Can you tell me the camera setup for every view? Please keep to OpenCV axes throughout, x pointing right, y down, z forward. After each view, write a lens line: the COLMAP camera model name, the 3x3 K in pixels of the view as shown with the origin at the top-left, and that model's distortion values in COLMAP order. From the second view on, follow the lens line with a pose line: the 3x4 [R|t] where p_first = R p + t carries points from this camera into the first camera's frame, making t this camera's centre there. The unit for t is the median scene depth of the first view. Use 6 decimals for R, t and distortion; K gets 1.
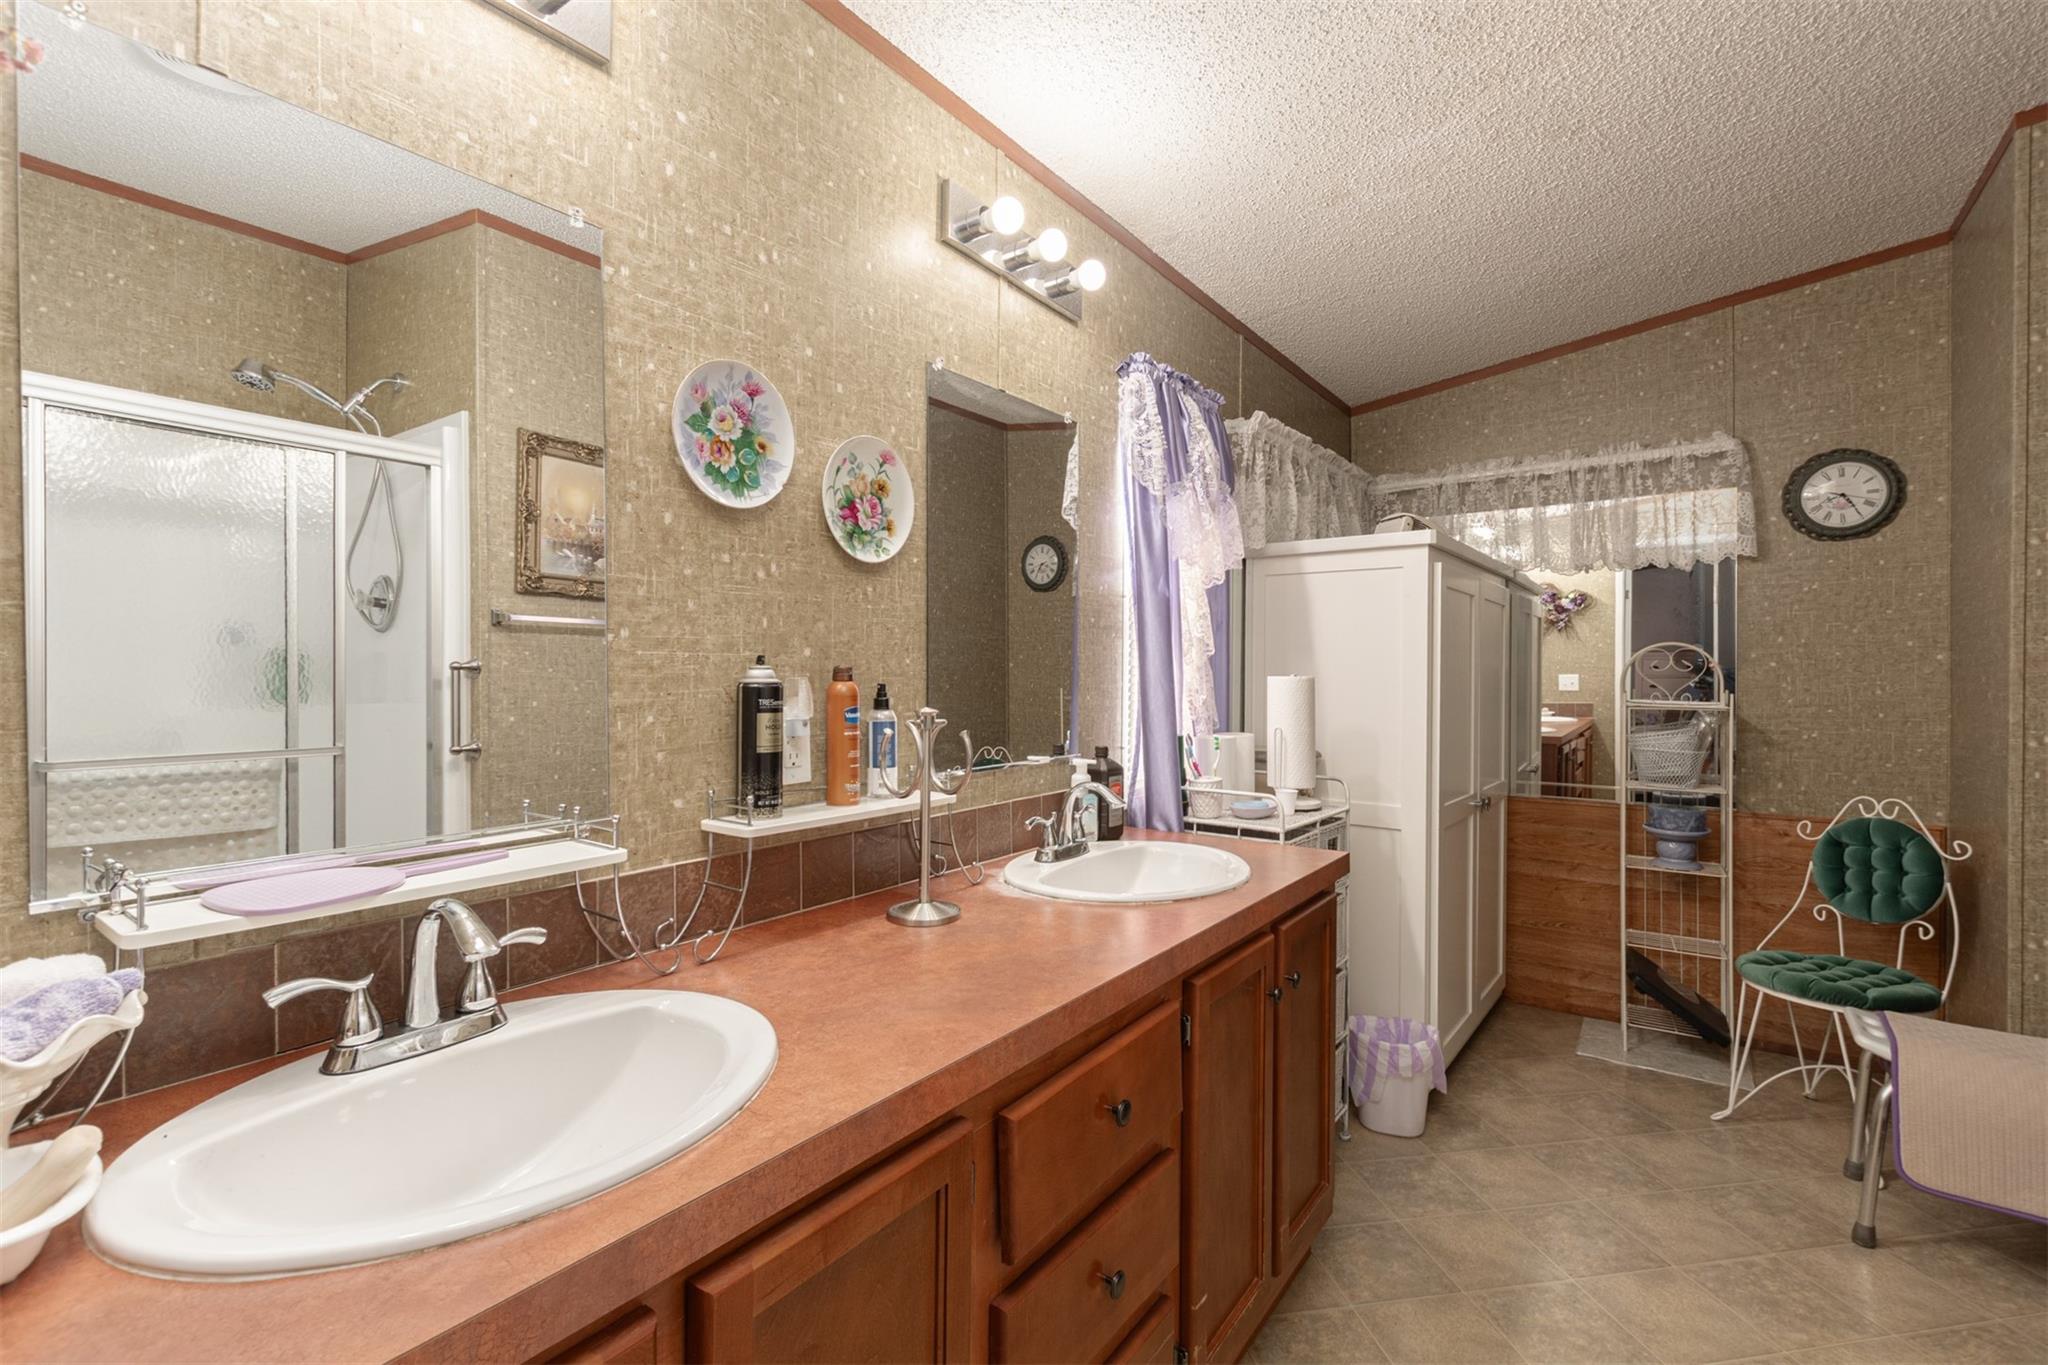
lens RADIAL K [[907.3, 0, 1020.2], [0, 907.3, 680.8], [0, 0, 1]] dist [0.000056, -0.000254]
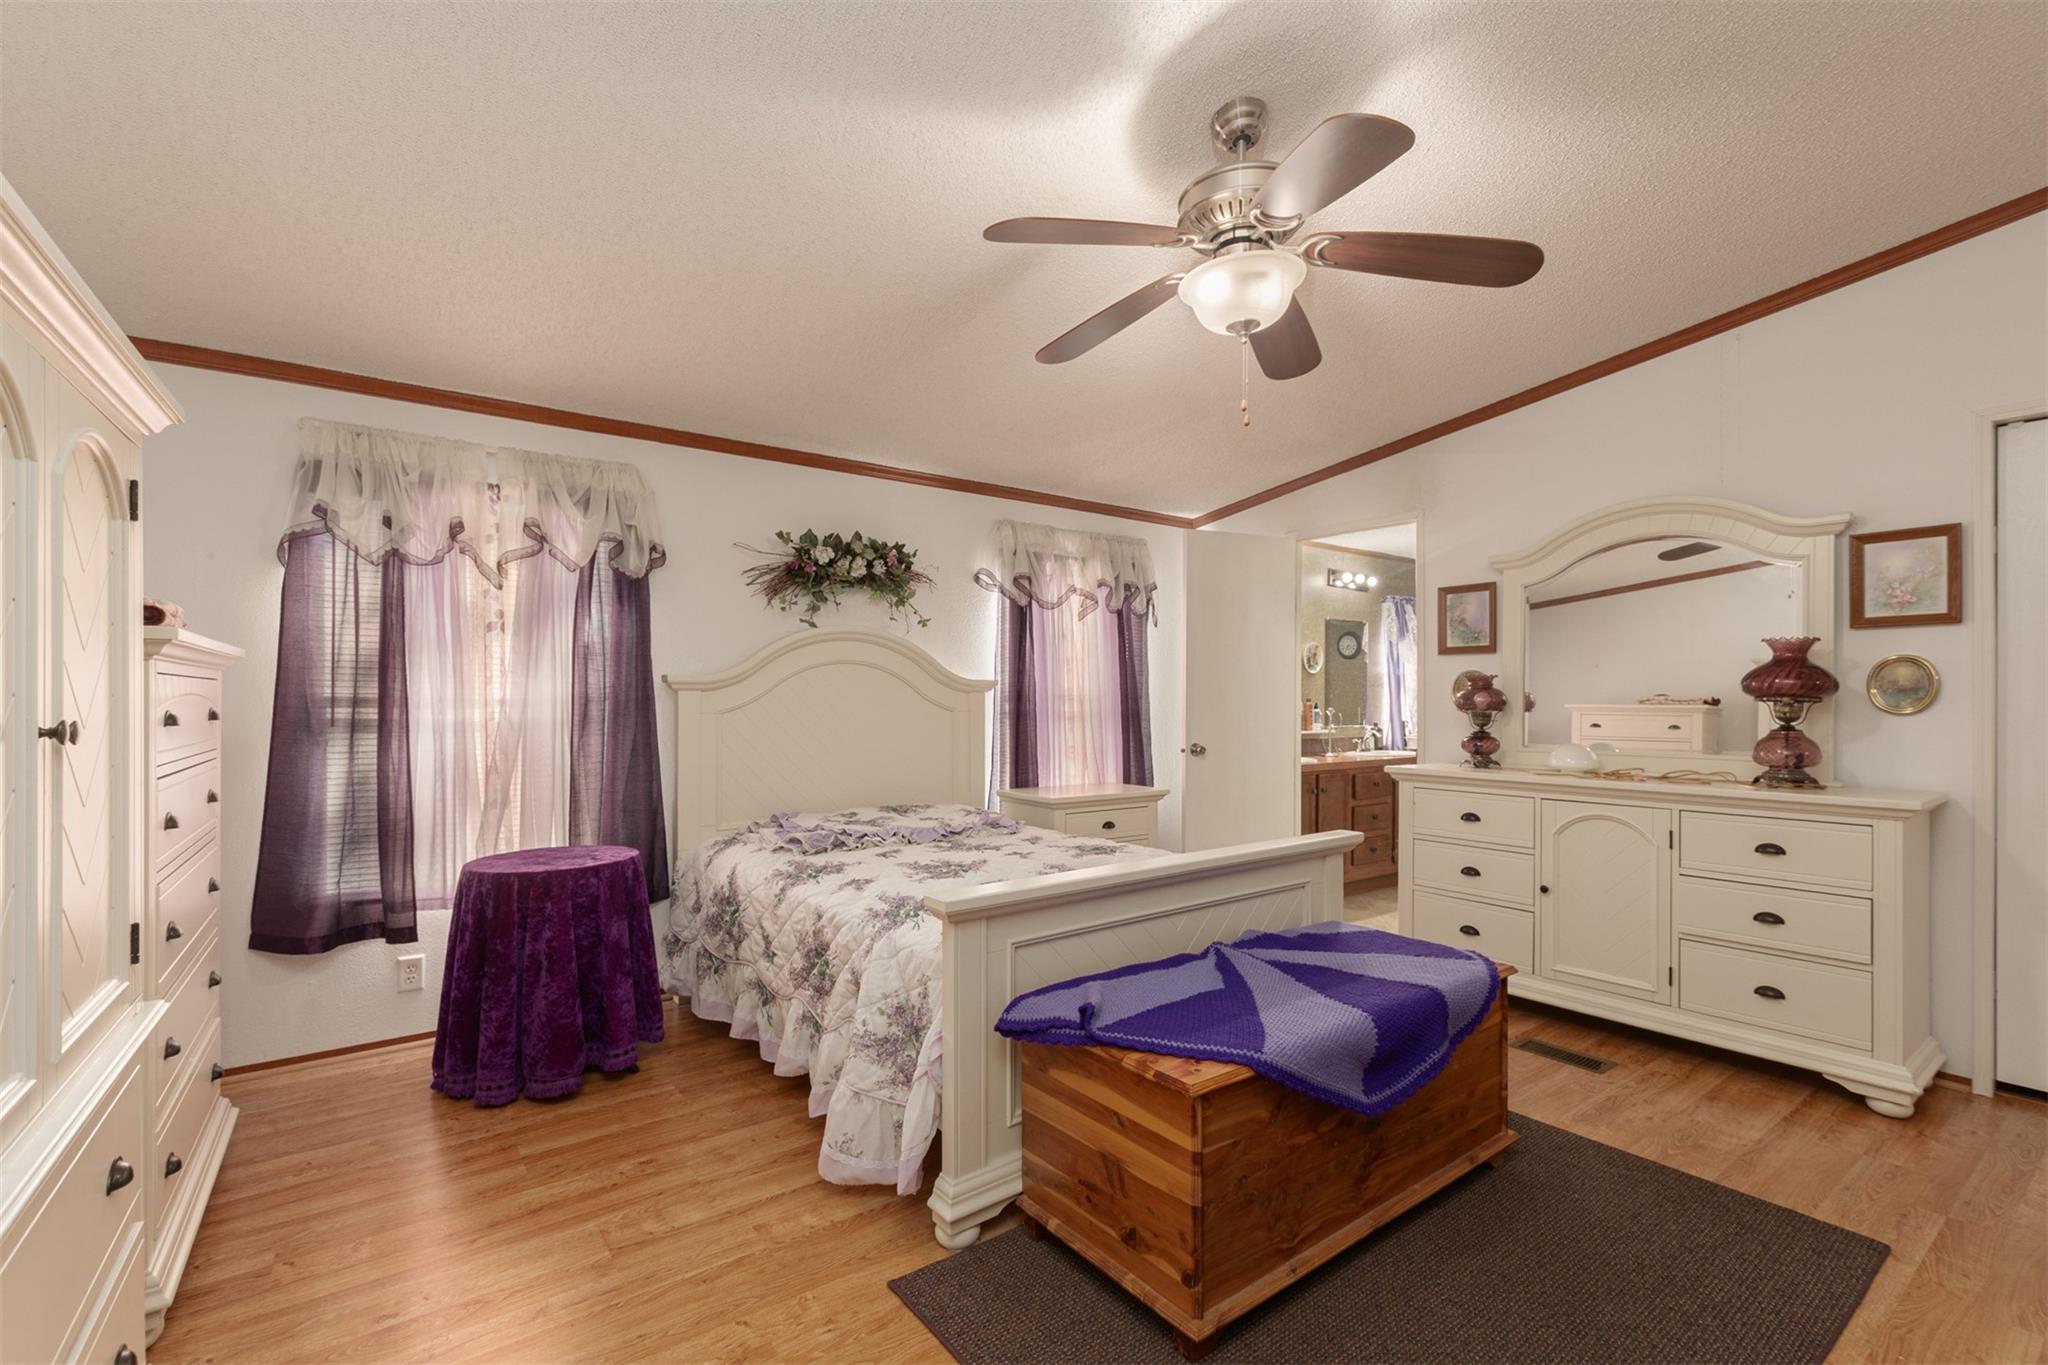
lens RADIAL K [[907.3, 0, 1035.2], [0, 907.3, 700.5], [0, 0, 1]] dist [0.000056, -0.000254]
pose [[0.959739, -0.001741, -0.280887, -0.122521], [0.000202, 0.999985, -0.005511, 0.006372], [0.280892, 0.005232, 0.959725, -1.798457]]
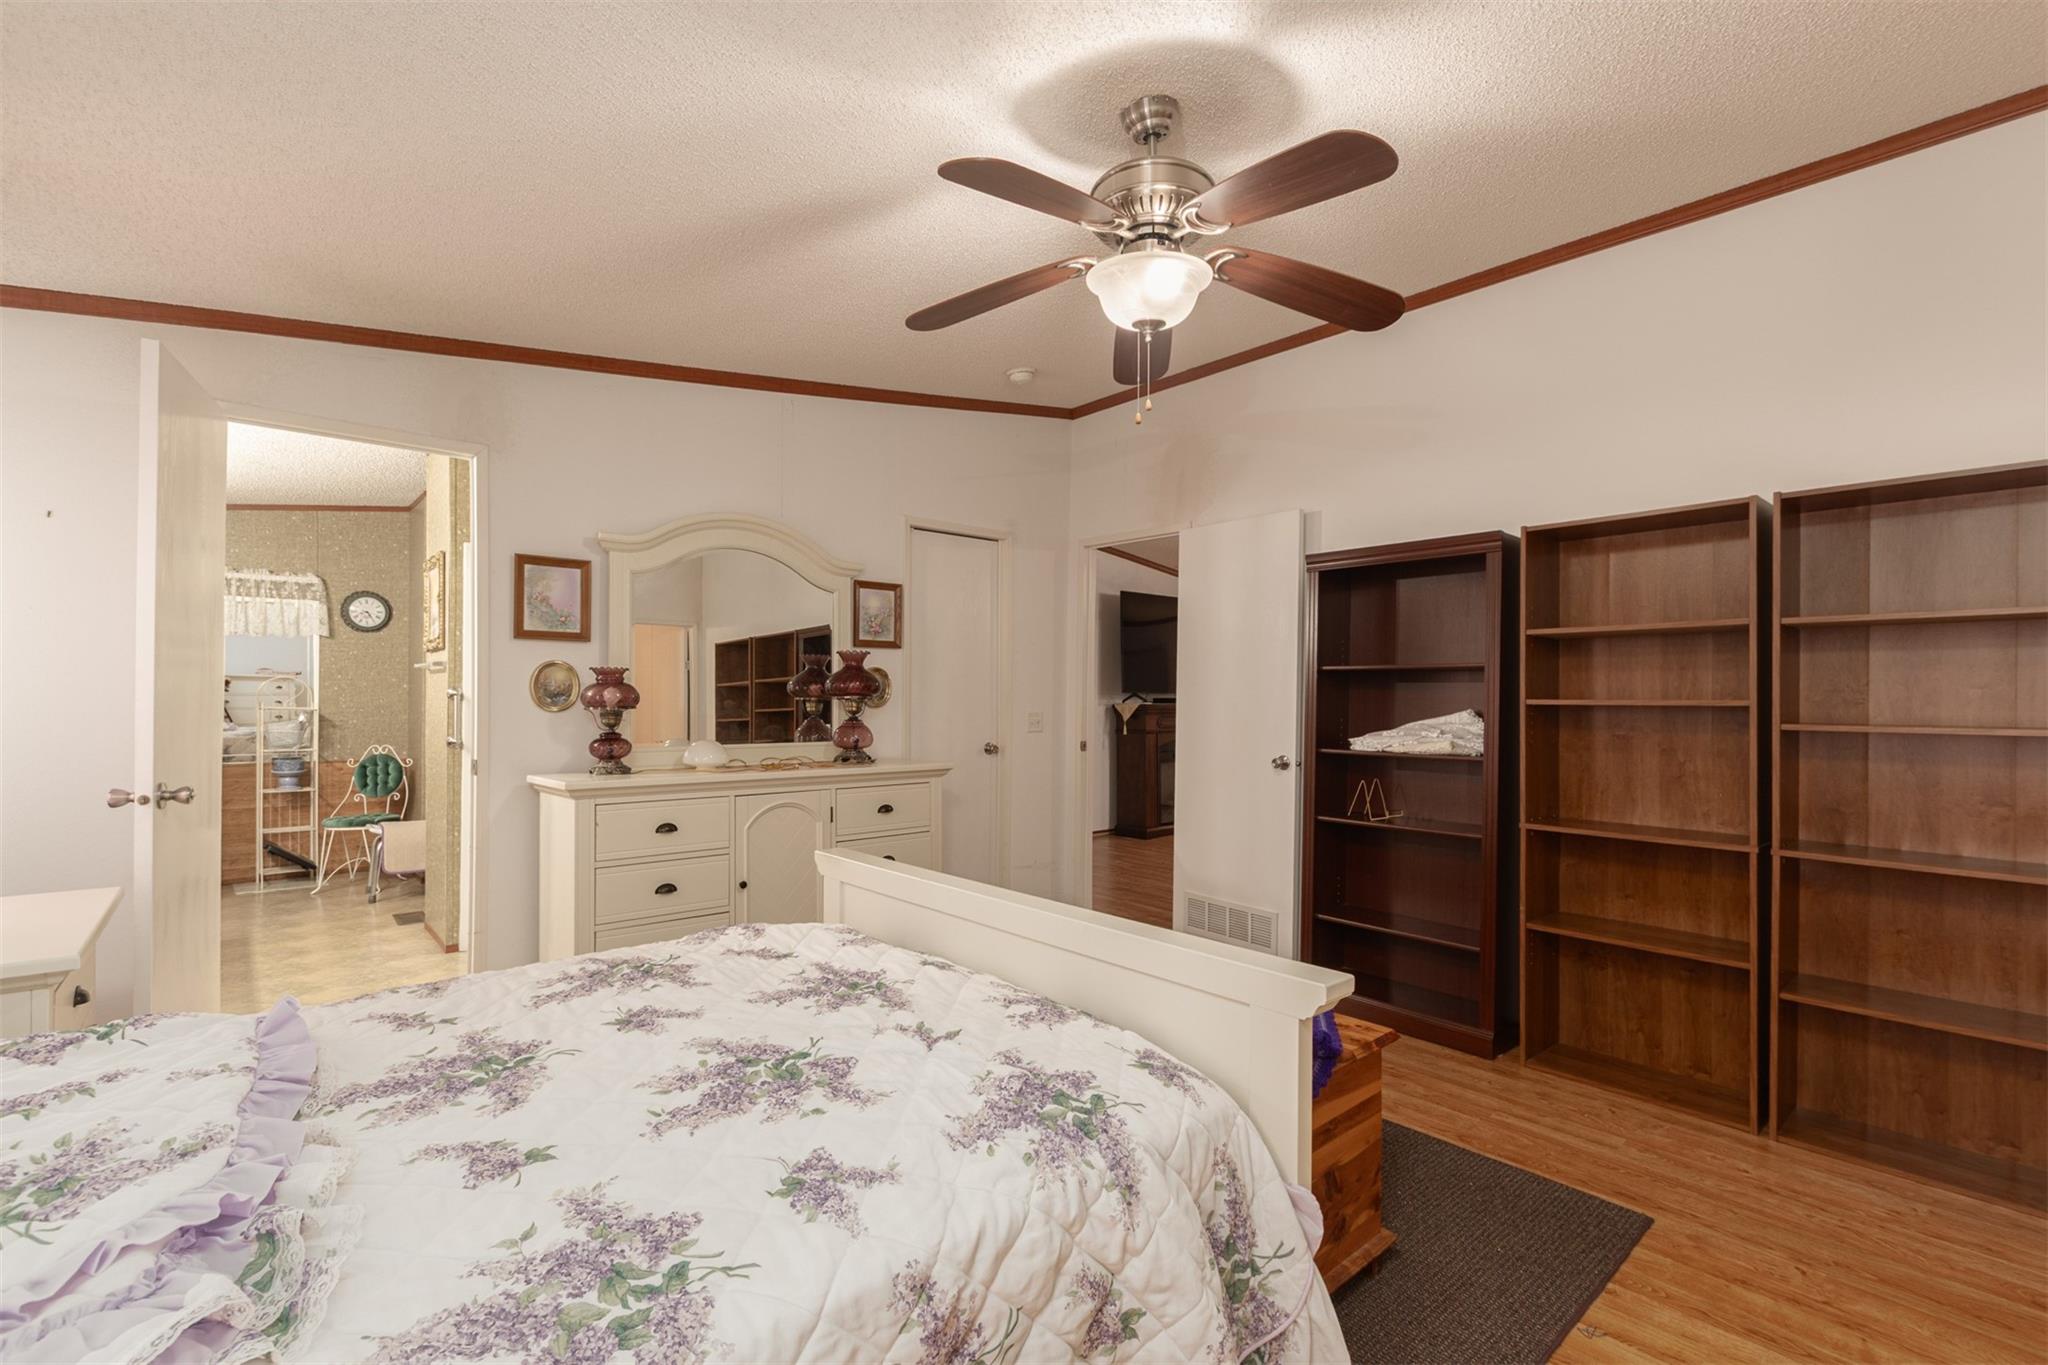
lens RADIAL K [[907.3, 0, 1037.0], [0, 907.3, 696.1], [0, 0, 1]] dist [0.000056, -0.000254]
pose [[0.202159, 0.000532, 0.979352, -0.943936], [-0.001967, 0.999998, -0.000137, -0.003448], [-0.979351, -0.001899, 0.202160, -1.063919]]
